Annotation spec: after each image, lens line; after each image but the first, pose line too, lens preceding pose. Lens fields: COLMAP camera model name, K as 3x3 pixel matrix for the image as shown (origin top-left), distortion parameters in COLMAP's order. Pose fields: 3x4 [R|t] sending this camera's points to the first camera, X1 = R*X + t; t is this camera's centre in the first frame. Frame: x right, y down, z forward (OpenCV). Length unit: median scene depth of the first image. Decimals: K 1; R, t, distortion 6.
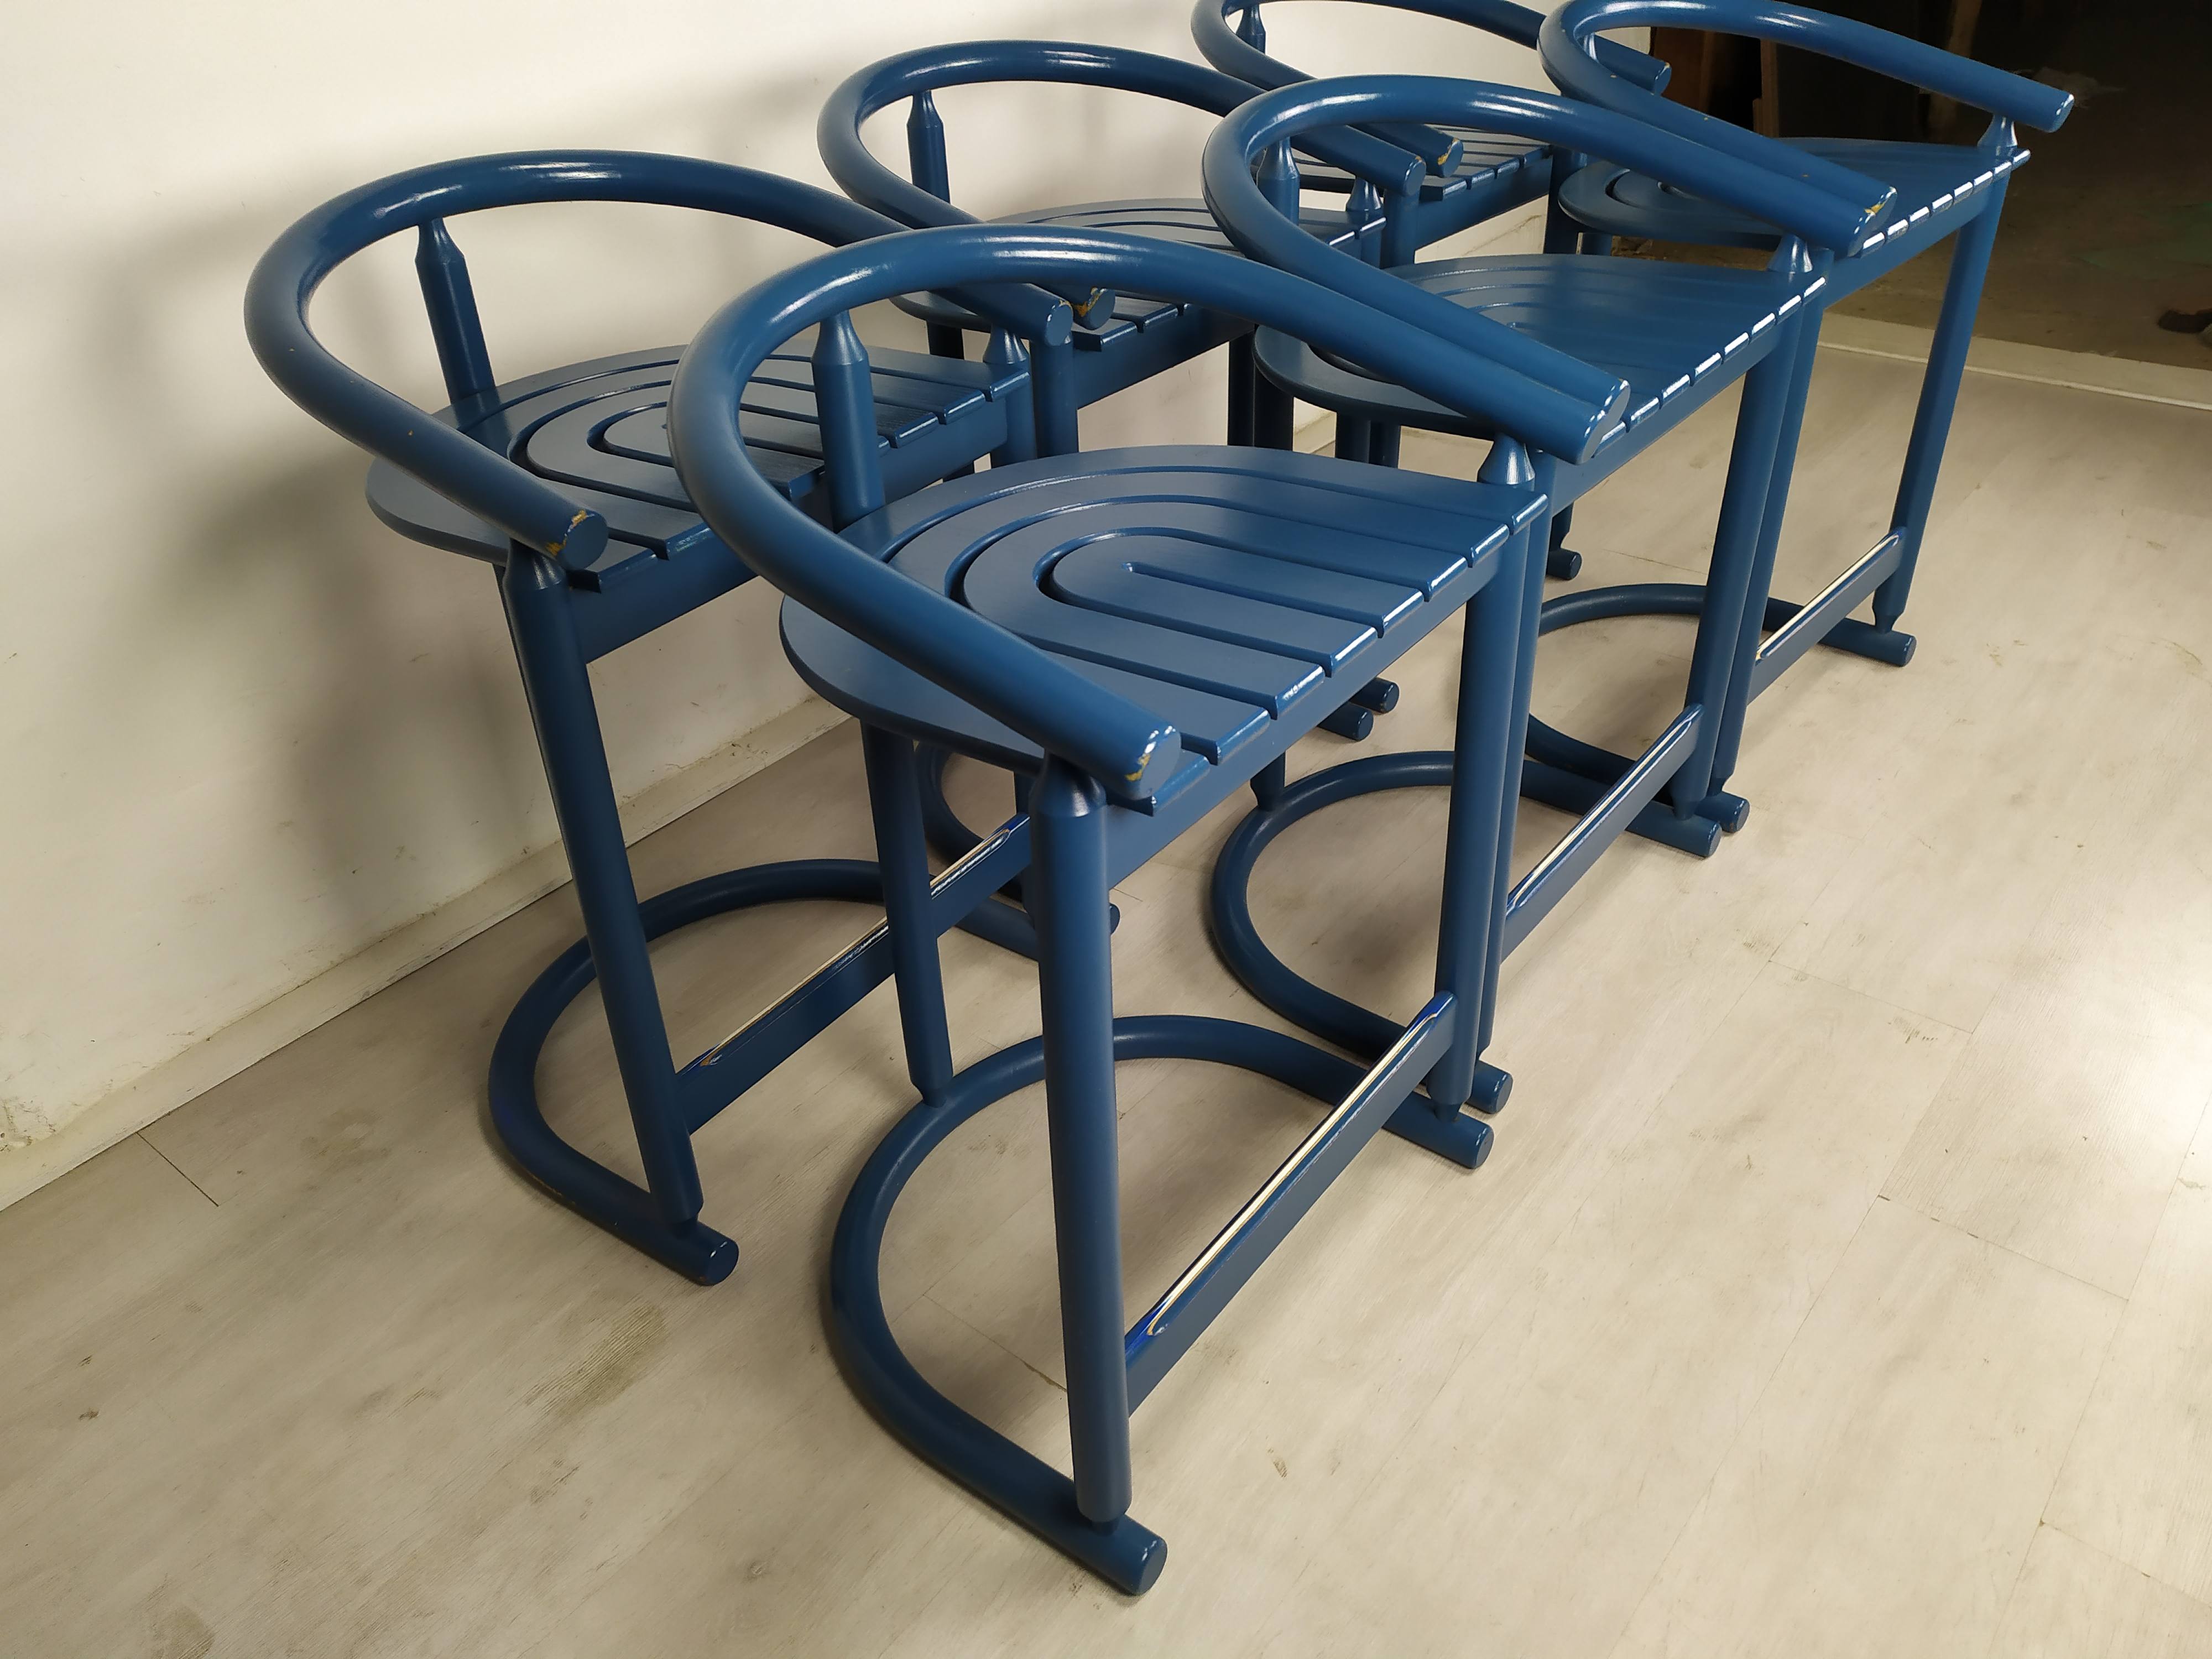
lens RADIAL K [[1676.6, 0, 1104.6], [0, 1676.6, 835.6], [0, 0, 1]] dist [0.011194, -0.006794]
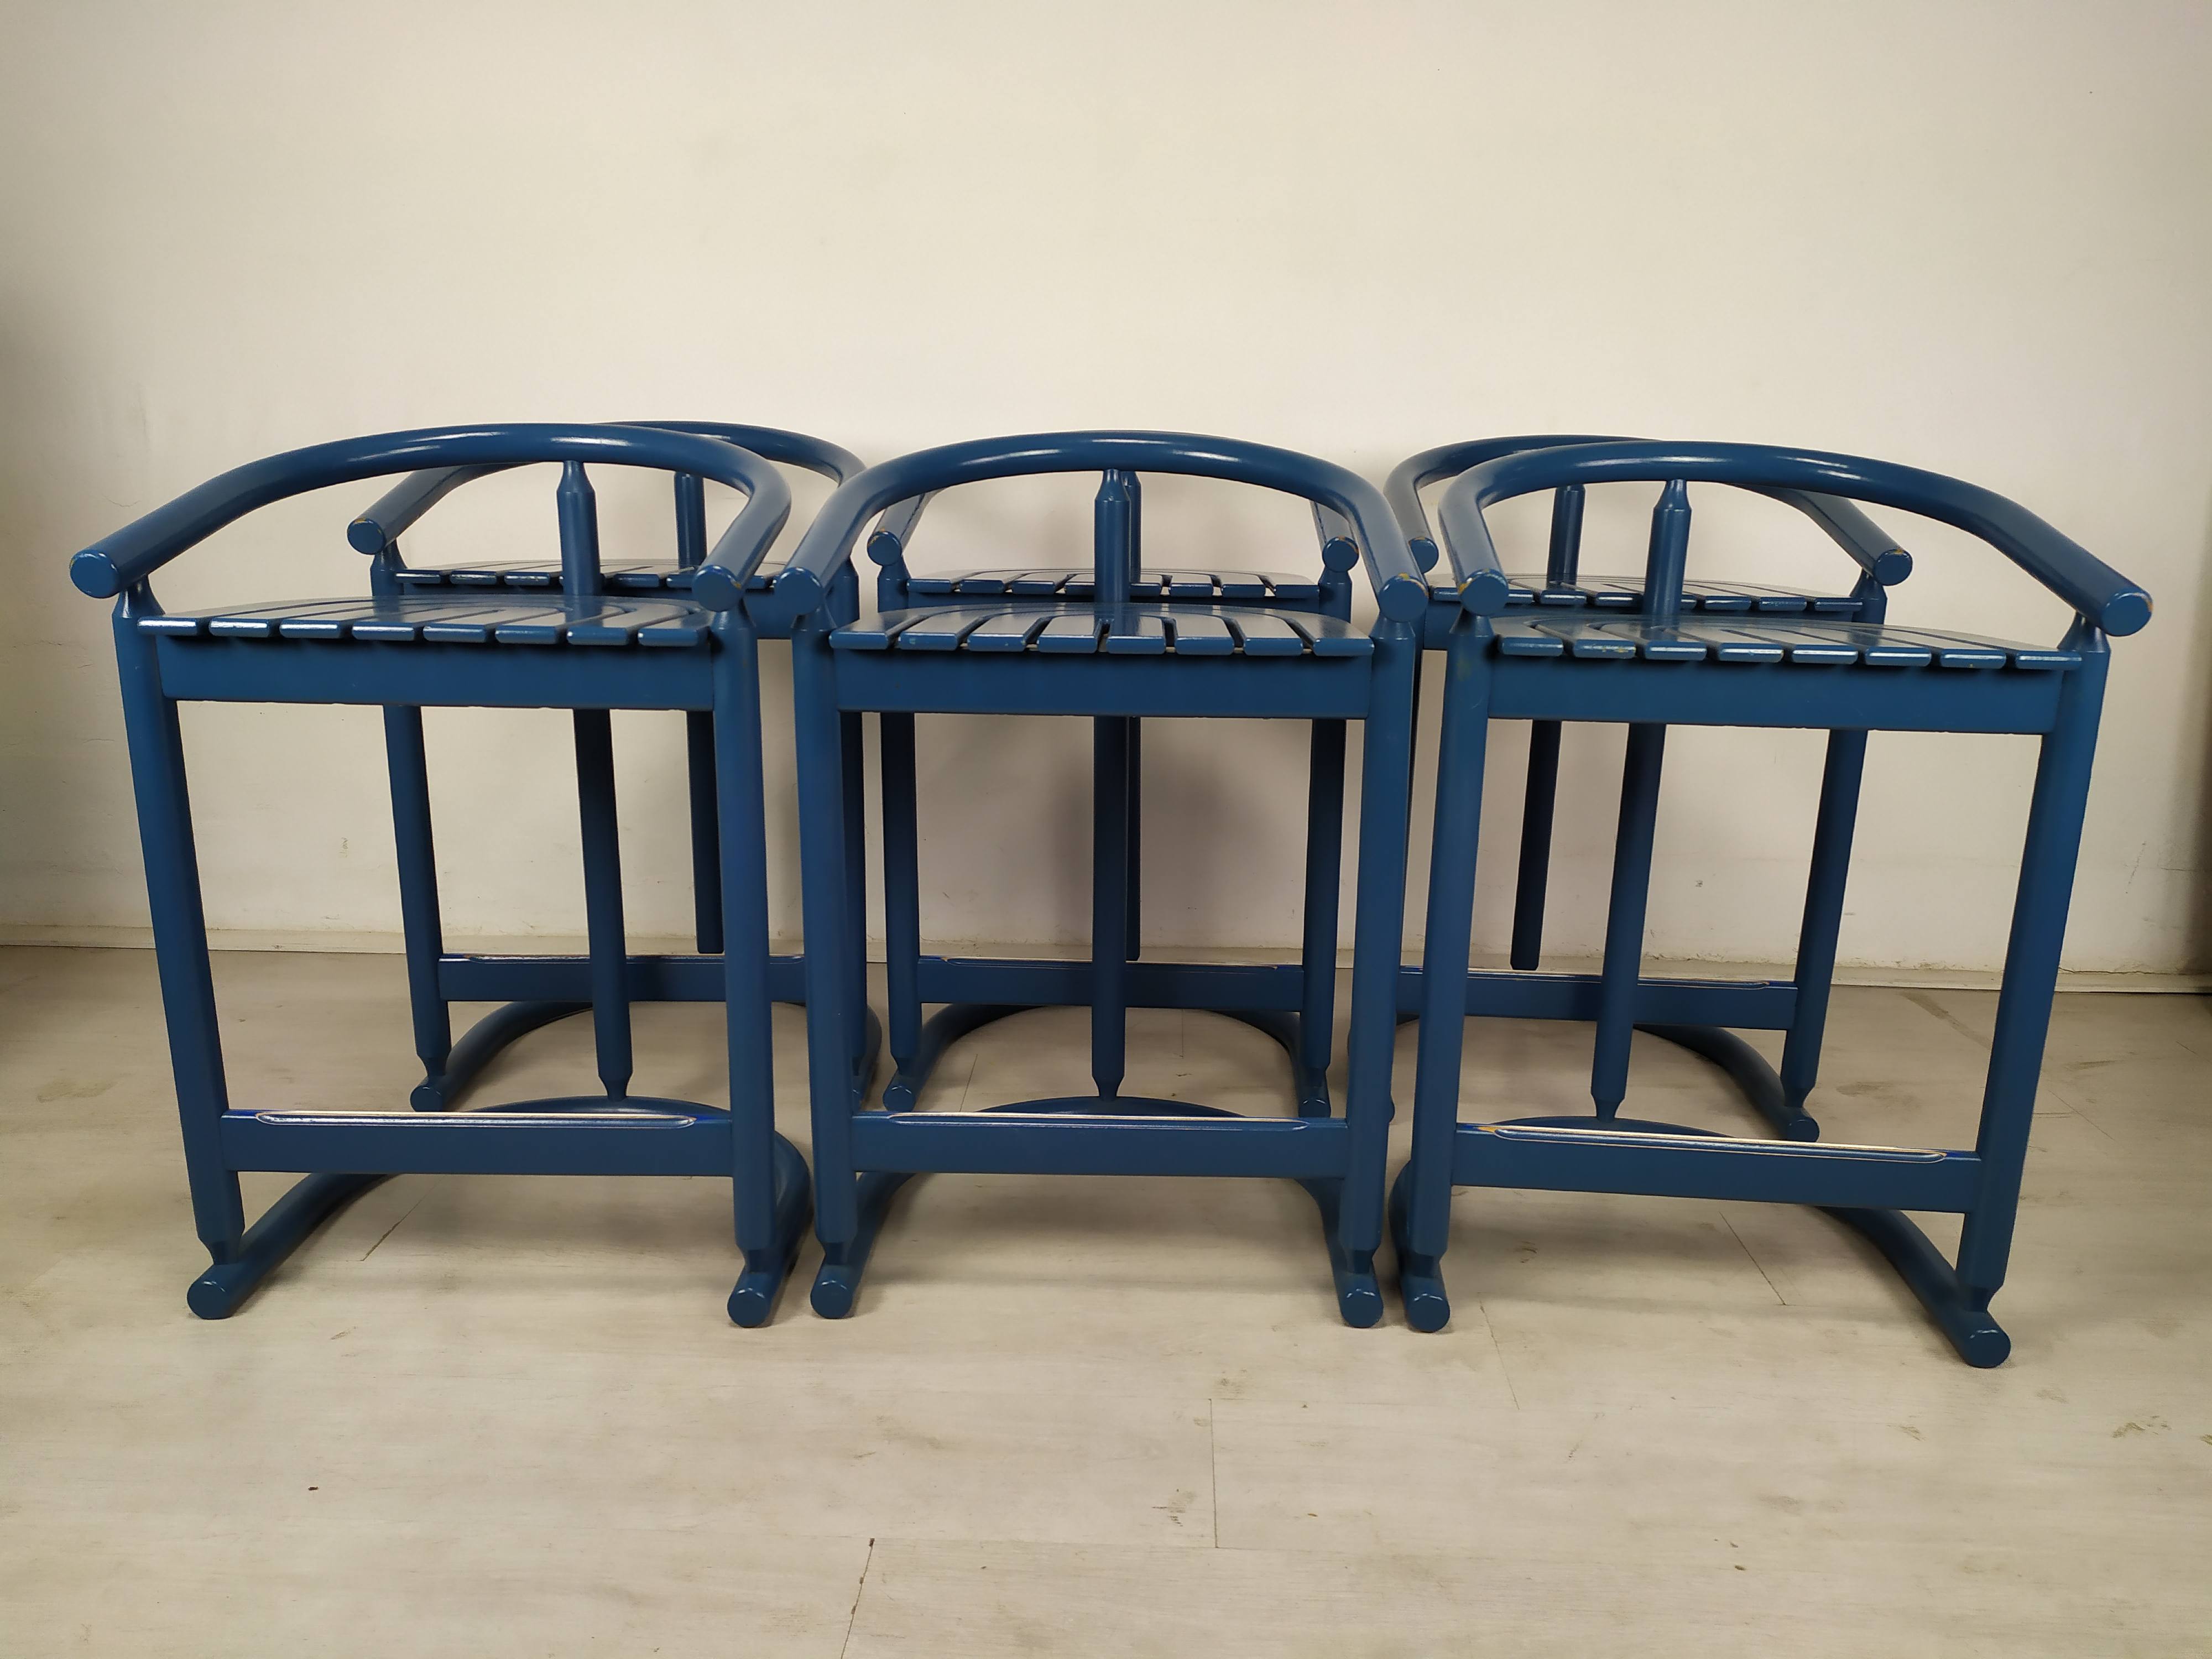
lens RADIAL K [[1632.0, 0, 1108.6], [0, 1632.0, 837.6], [0, 0, 1]] dist [0.045536, -0.048074]
pose [[0.606977, 0.253144, -0.753324, 1.017231], [-0.481891, 0.871002, -0.095587, -0.076528], [0.631949, 0.421039, 0.650666, 0.339502]]
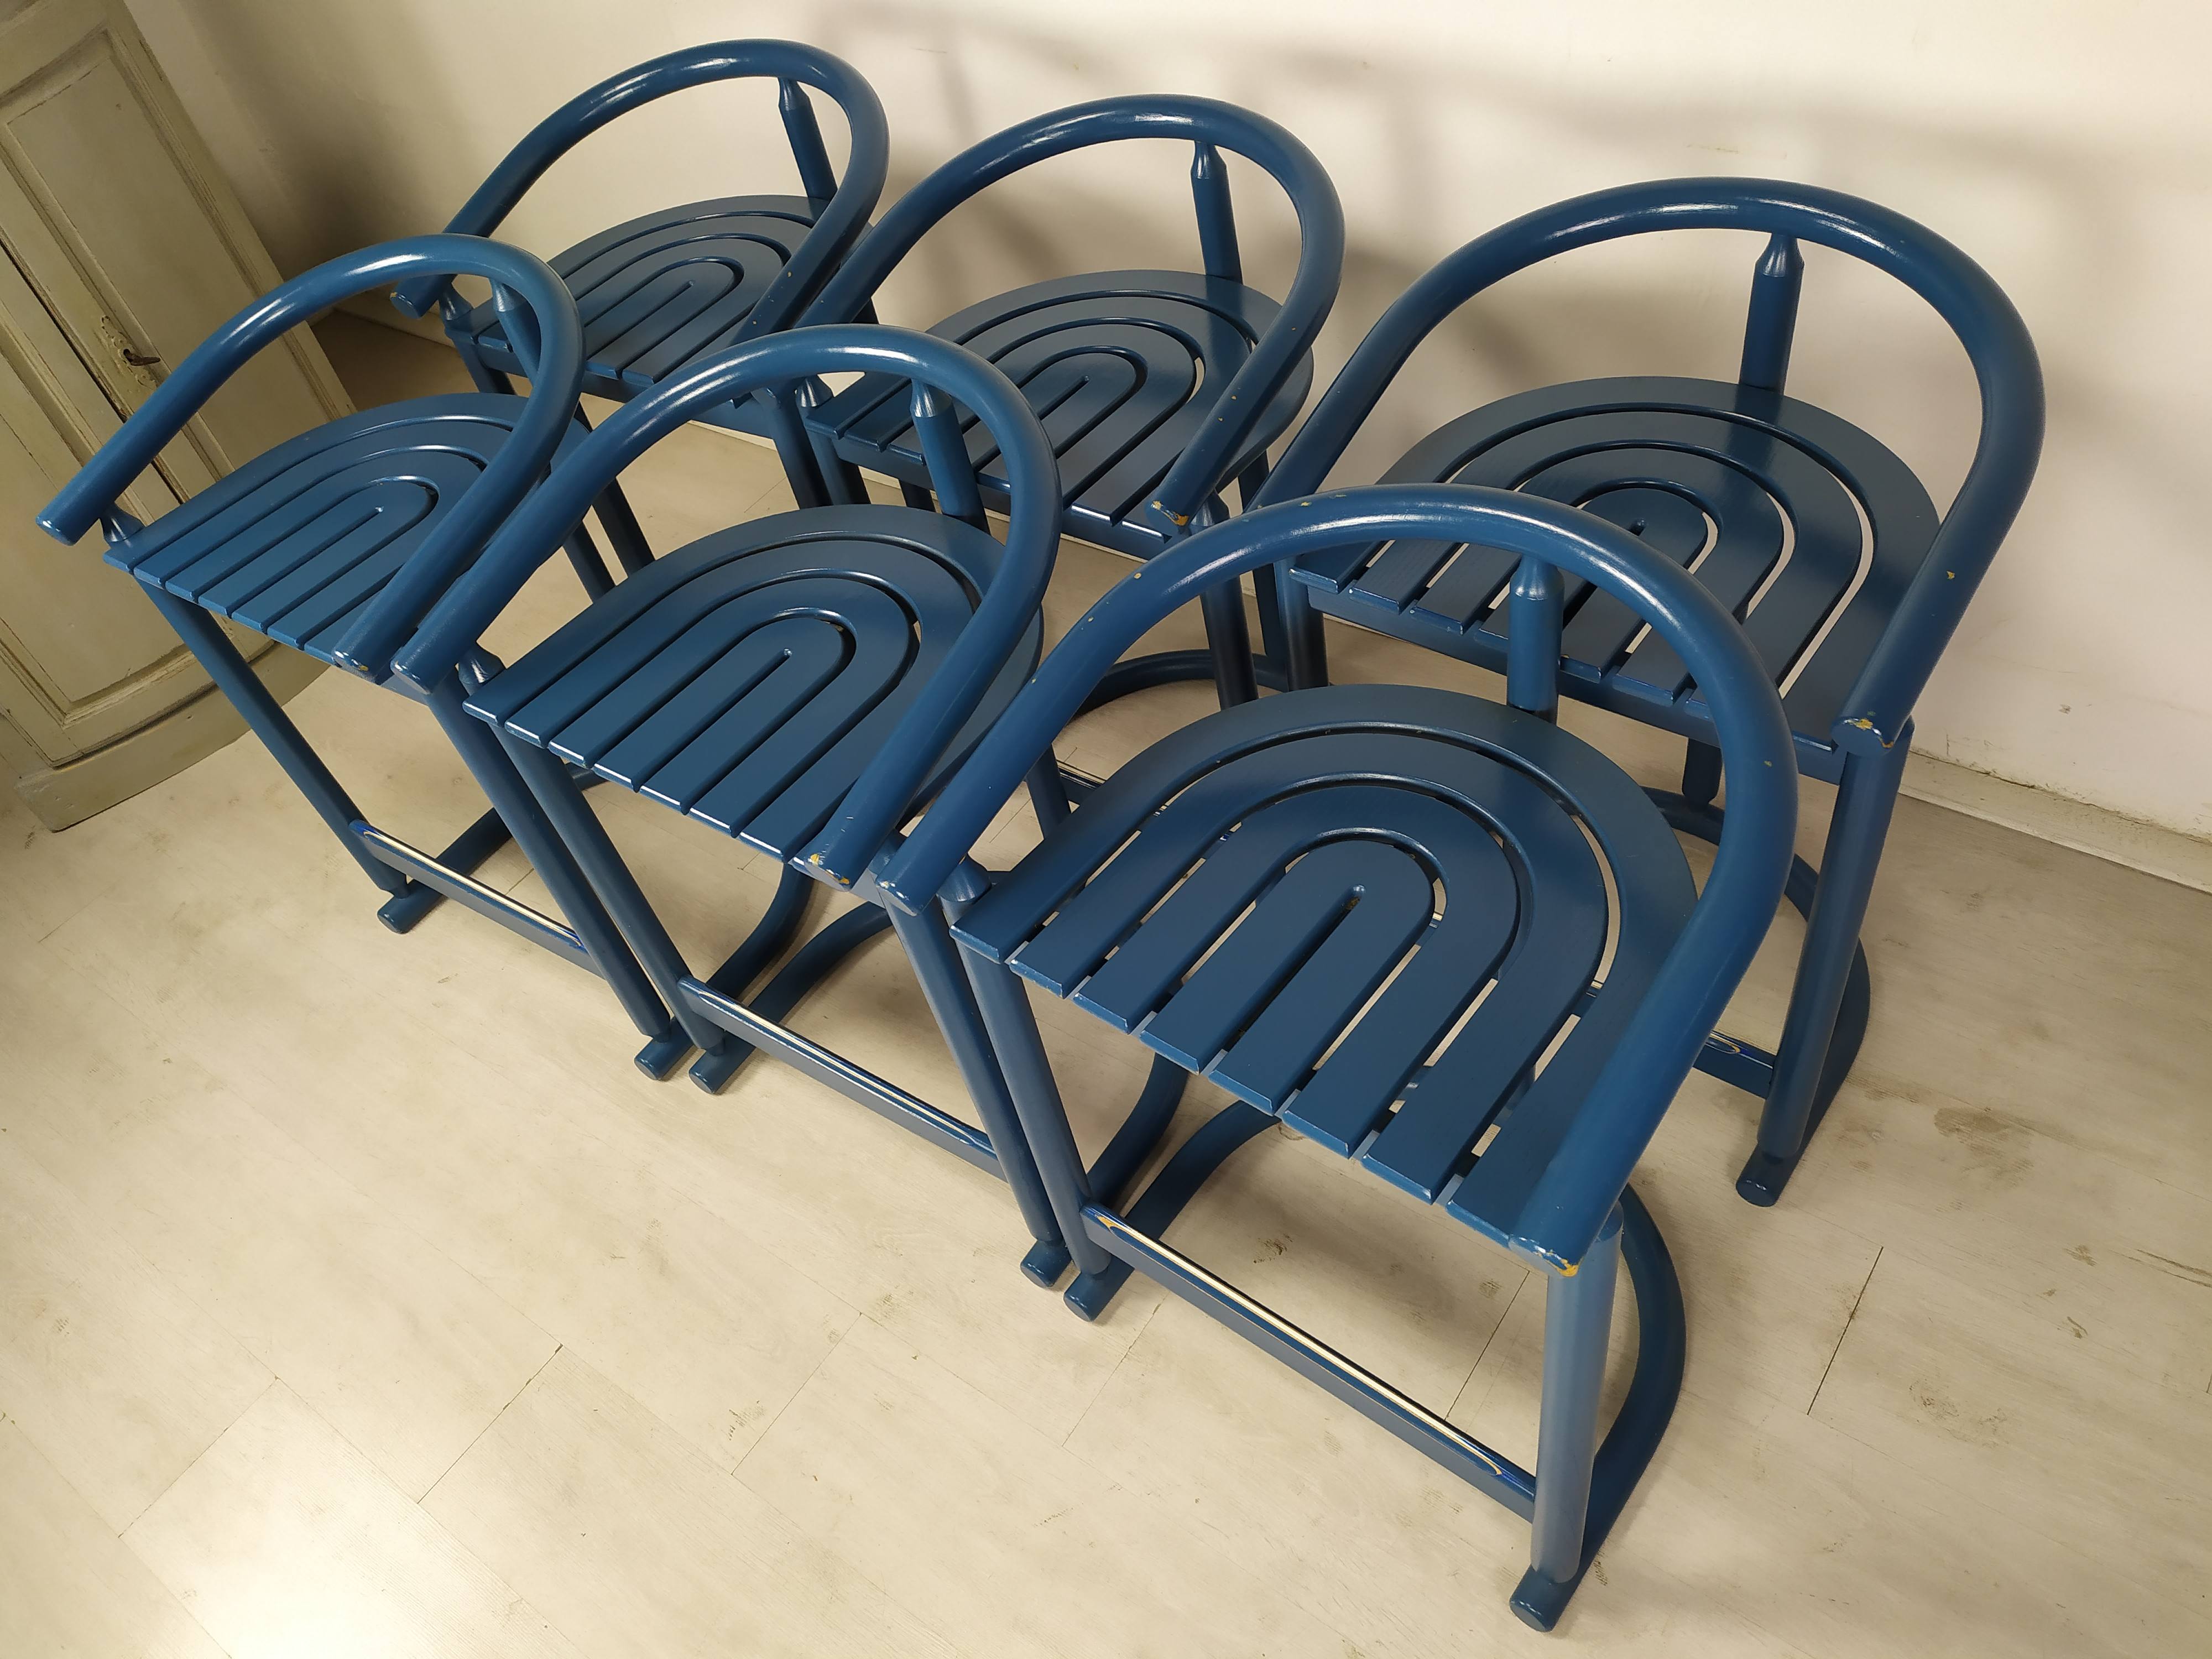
lens RADIAL K [[1632.2, 0, 1127.9], [0, 1632.2, 823.2], [0, 0, 1]] dist [0.053921, -0.065092]
pose [[0.079457, 0.764862, -0.639275, 0.908856], [-0.423641, 0.606418, 0.672894, -0.942393], [0.902339, 0.217357, 0.372211, 0.784437]]
